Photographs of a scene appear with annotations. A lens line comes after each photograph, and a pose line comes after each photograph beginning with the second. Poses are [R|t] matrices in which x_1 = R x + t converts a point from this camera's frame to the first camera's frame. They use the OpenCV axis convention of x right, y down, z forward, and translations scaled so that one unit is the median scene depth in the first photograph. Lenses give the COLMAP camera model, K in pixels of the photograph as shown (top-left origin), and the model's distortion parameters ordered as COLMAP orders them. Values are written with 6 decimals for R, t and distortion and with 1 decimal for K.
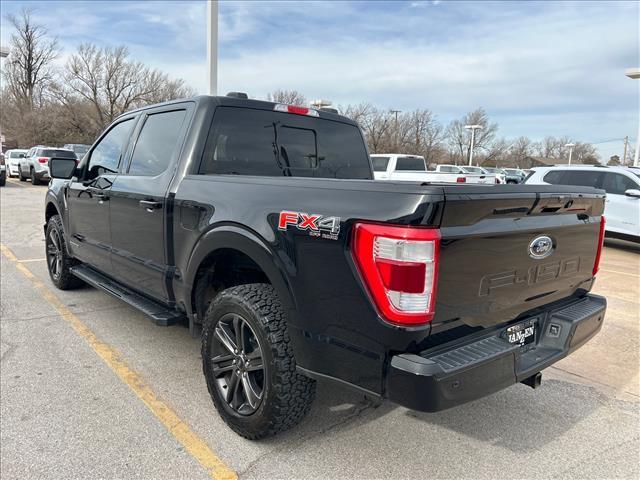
lens RADIAL K [[483.9, 0, 329.0], [0, 483.9, 237.0], [0, 0, 1]] dist [0.047578, -0.058662]
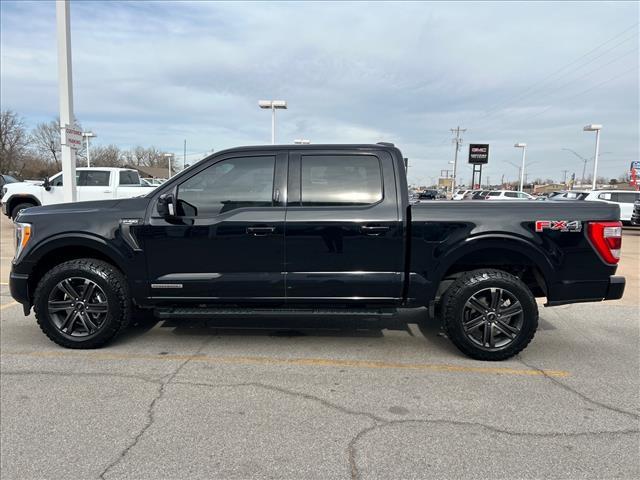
lens RADIAL K [[483.9, 0, 329.0], [0, 483.9, 237.0], [0, 0, 1]] dist [0.047578, -0.058662]
pose [[0.678655, -0.101821, 0.727365, -1.521535], [0.112268, 0.993087, 0.034268, -0.112046], [-0.725826, 0.058404, 0.685395, 0.234495]]
